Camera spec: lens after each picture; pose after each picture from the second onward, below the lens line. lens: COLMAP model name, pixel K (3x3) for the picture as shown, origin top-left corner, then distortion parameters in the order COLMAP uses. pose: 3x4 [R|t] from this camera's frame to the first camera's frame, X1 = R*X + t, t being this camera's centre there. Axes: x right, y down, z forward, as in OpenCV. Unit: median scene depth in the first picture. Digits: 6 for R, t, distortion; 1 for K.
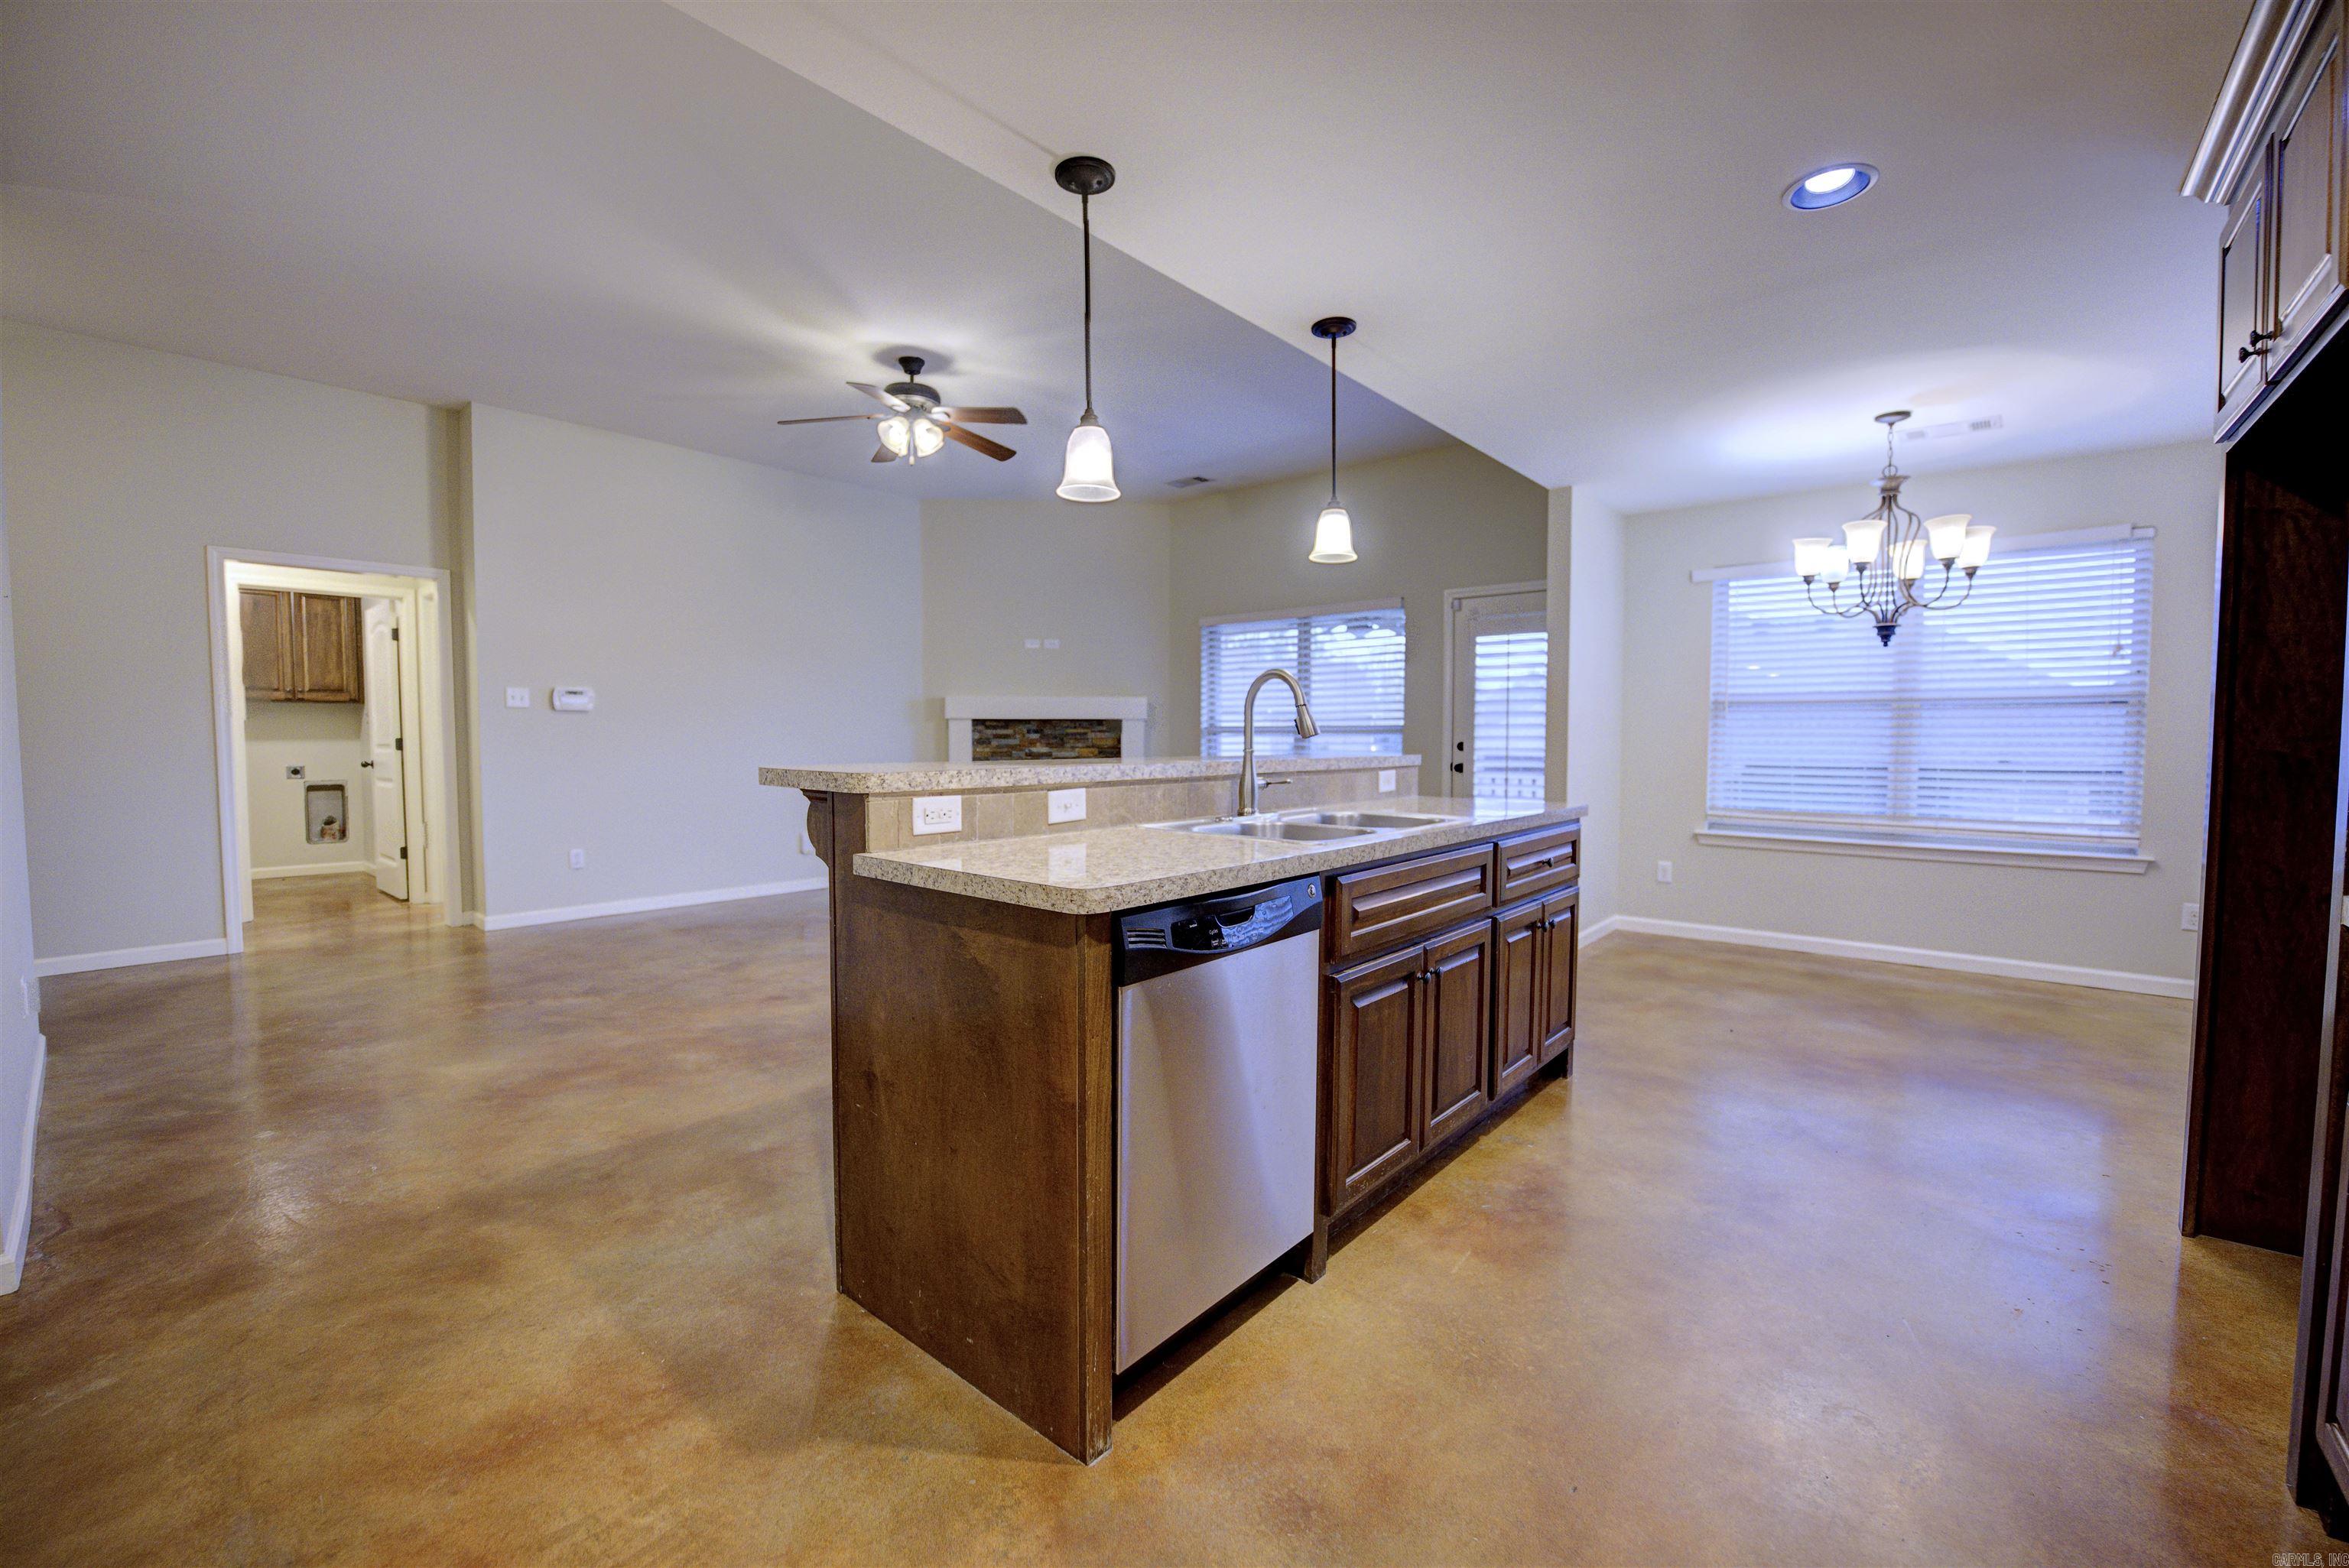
lens RADIAL K [[953.6, 0, 1177.8], [0, 953.6, 783.4], [0, 0, 1]] dist [-0.023470, 0.000516]
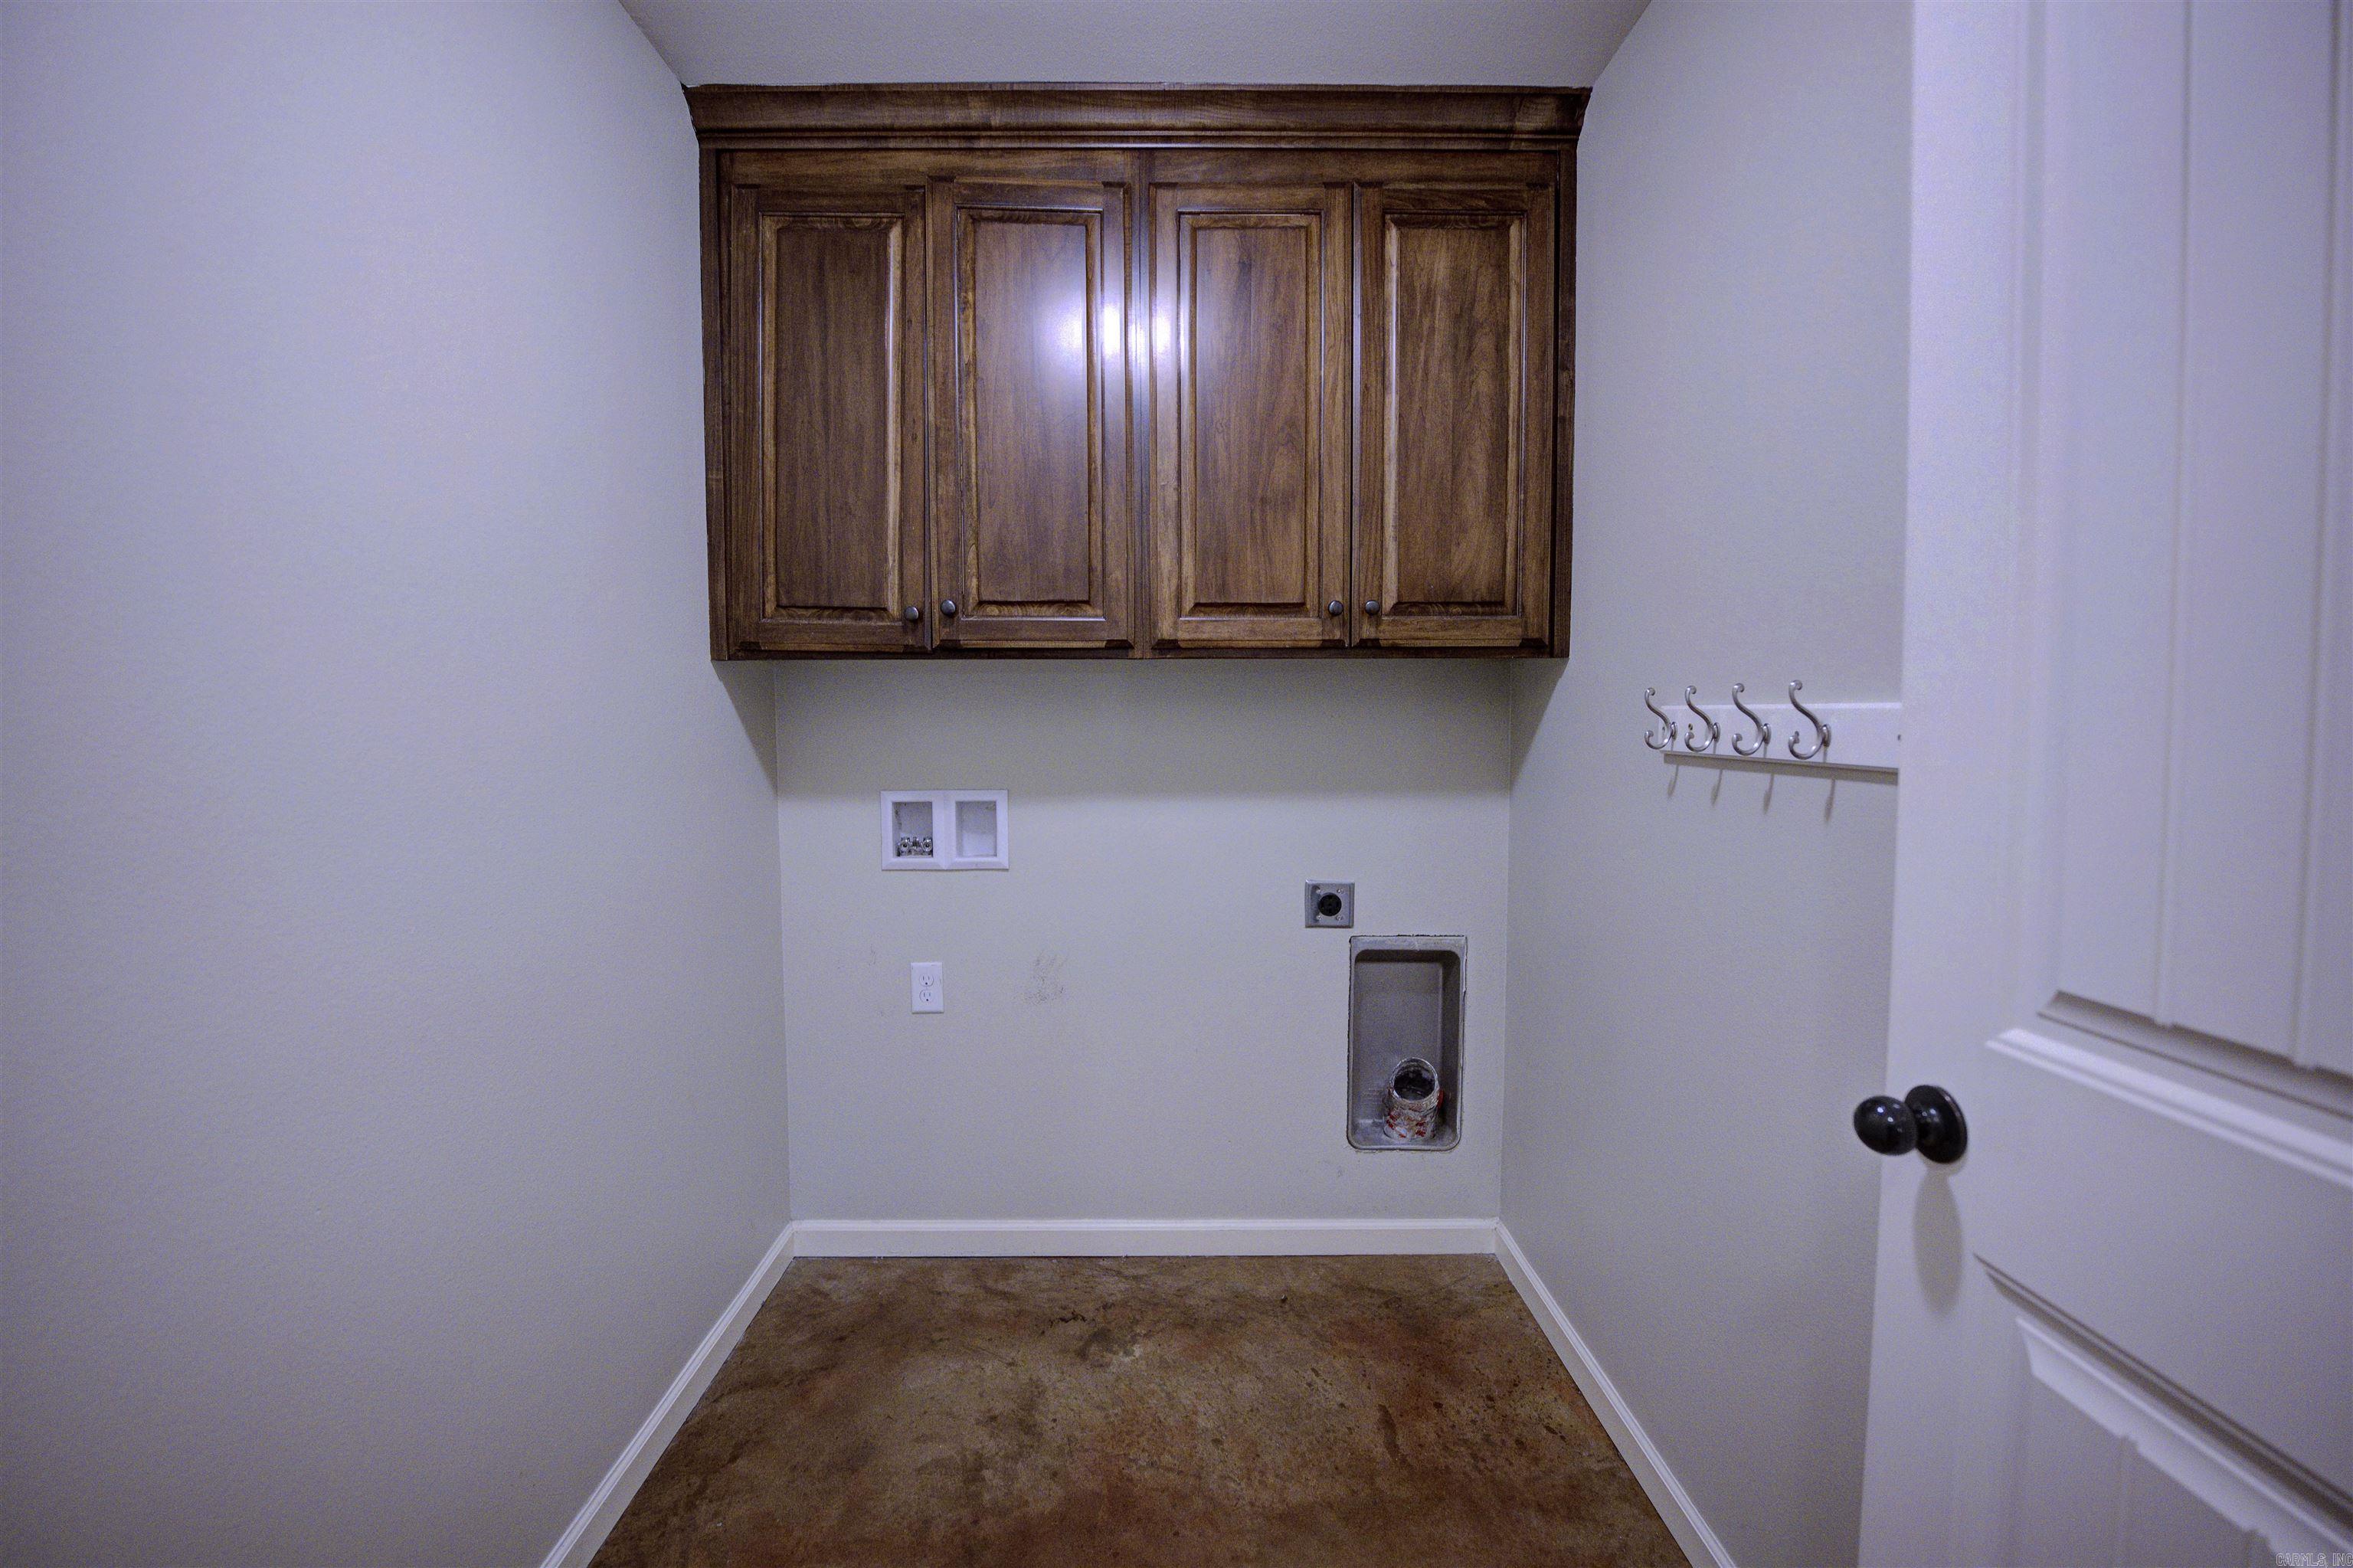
lens RADIAL K [[957.5, 0, 1193.2], [0, 957.5, 763.2], [0, 0, 1]] dist [-0.023428, 0.000357]
pose [[0.670322, 0.034810, -0.741254, -1.211154], [-0.037524, 0.999211, 0.012991, -0.093114], [0.741121, 0.019106, 0.671099, 1.233859]]
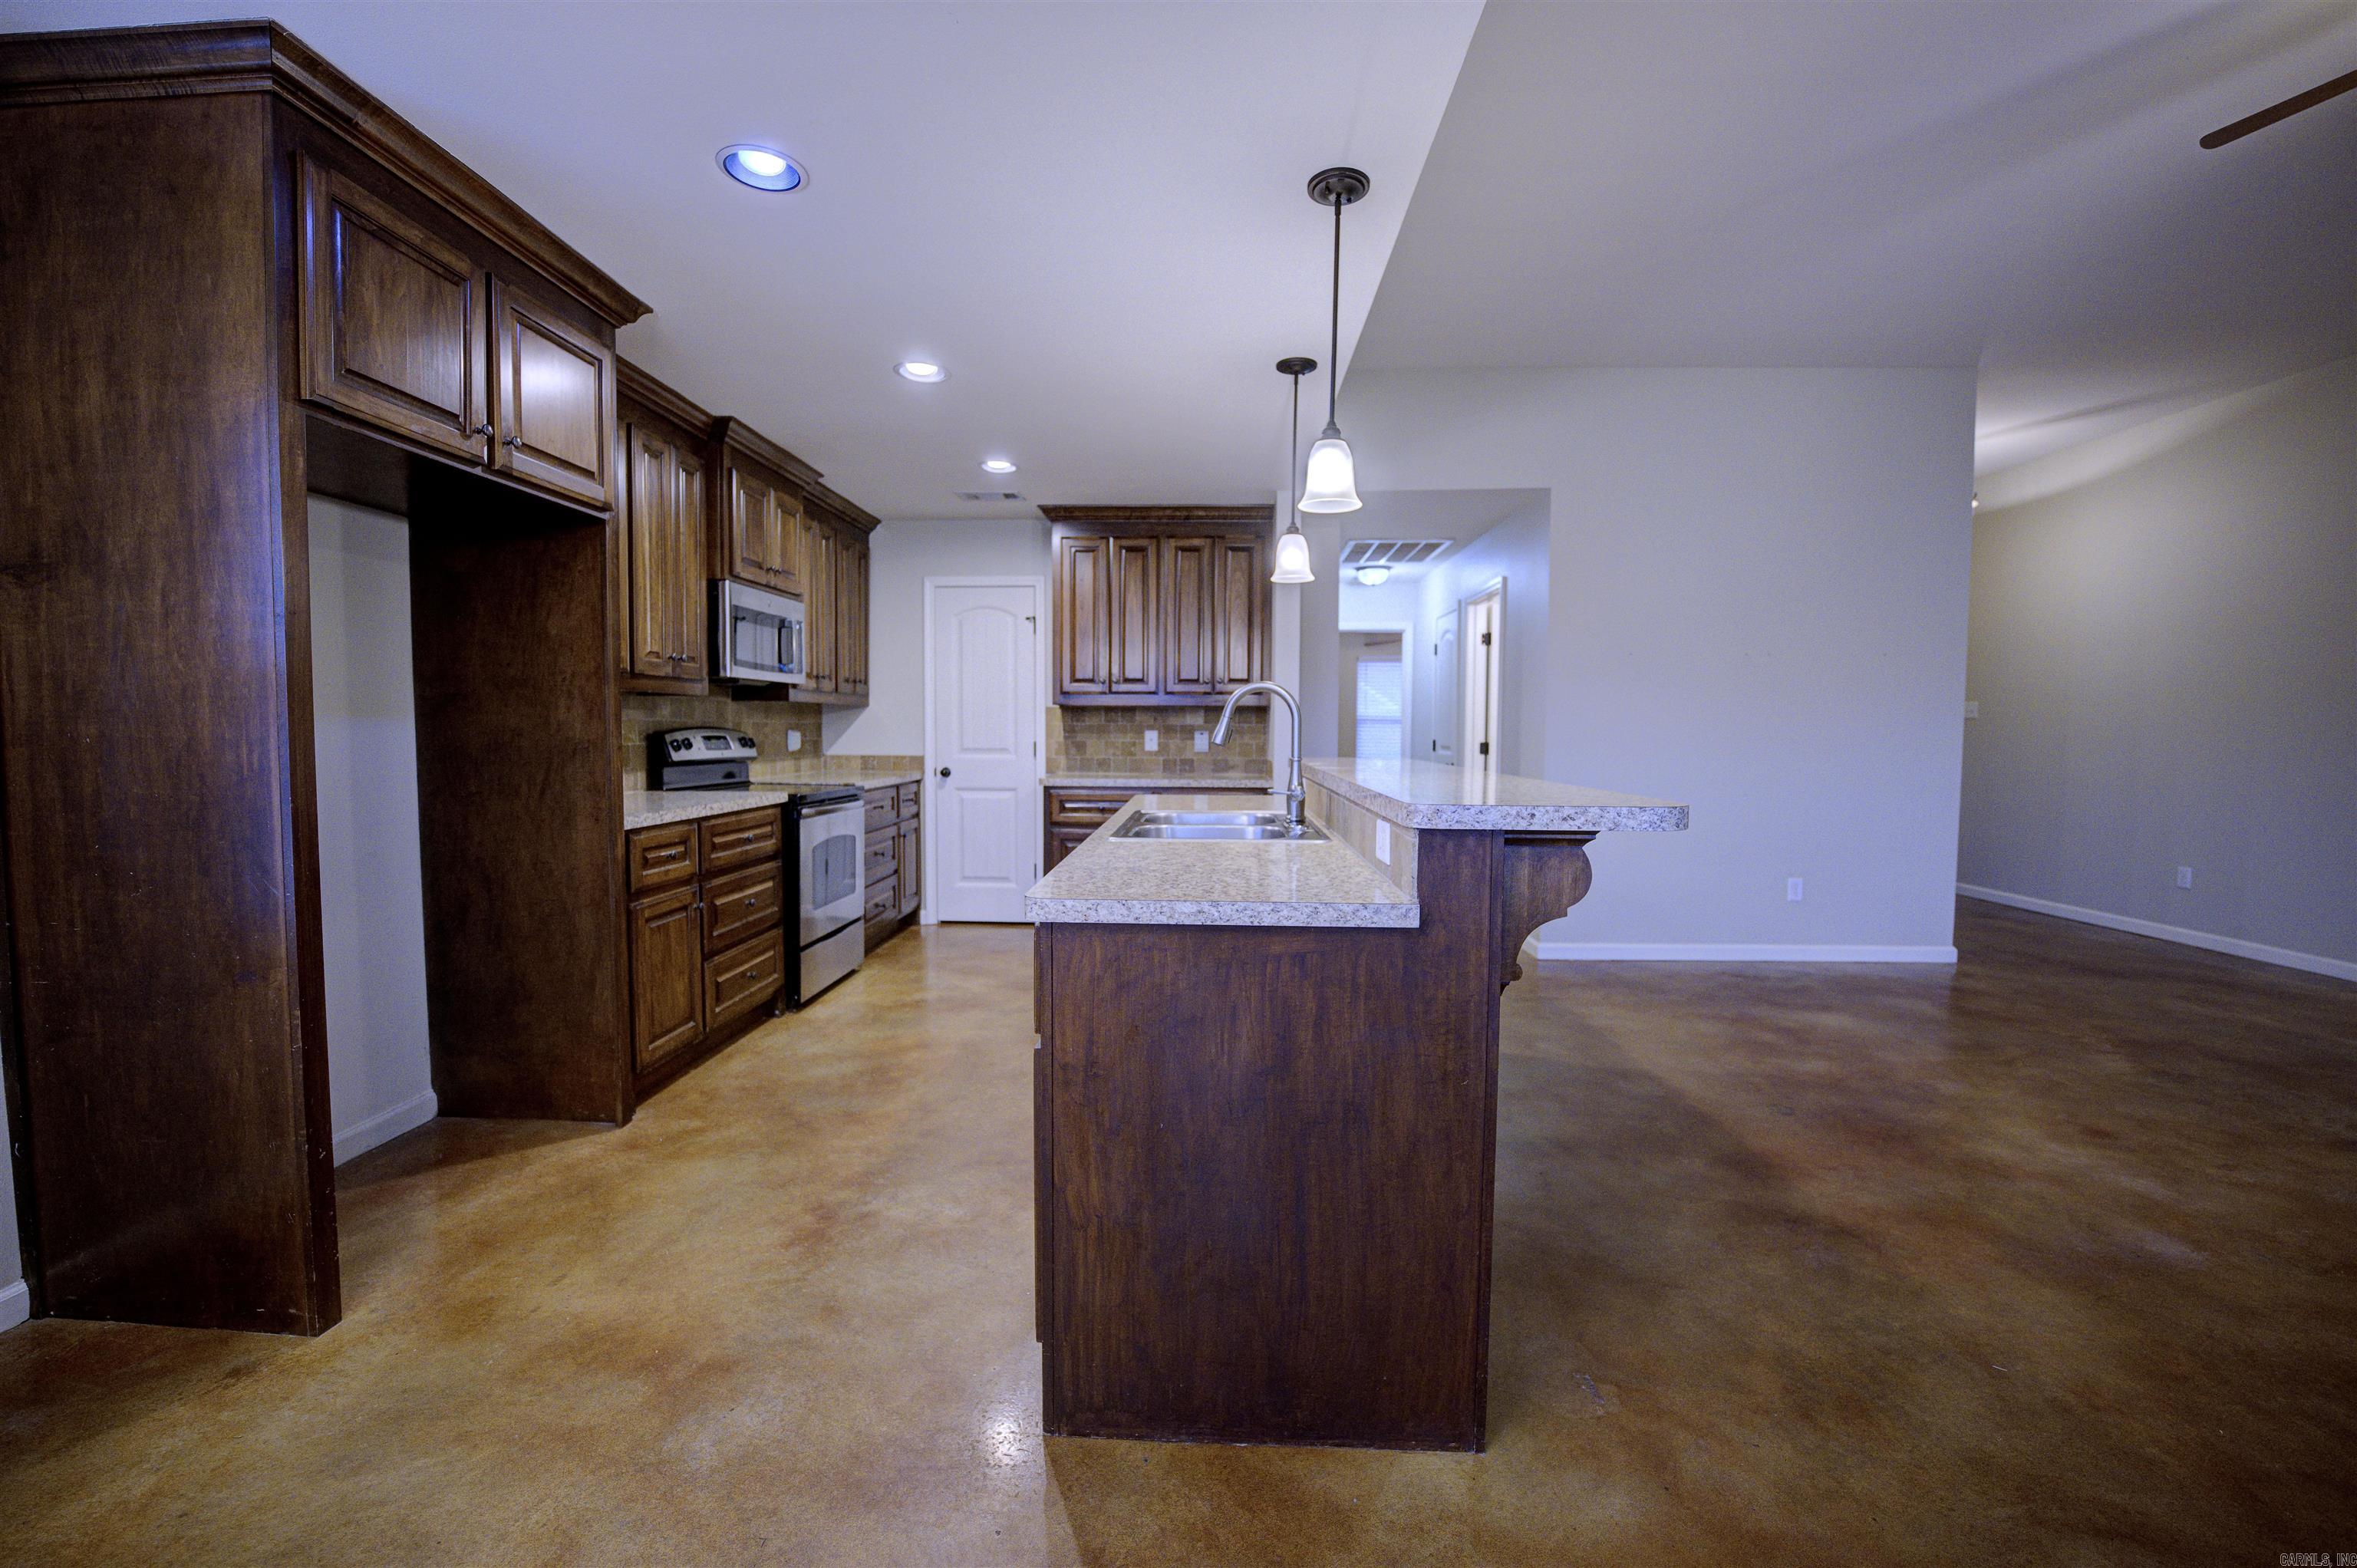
lens RADIAL K [[956.0, 0, 1167.4], [0, 956.0, 778.9], [0, 0, 1]] dist [-0.023680, 0.000757]
pose [[-0.790316, 0.026599, -0.612122, 0.455534], [-0.038641, 0.994905, 0.093122, -0.057841], [0.611480, 0.097249, -0.785261, 0.963431]]
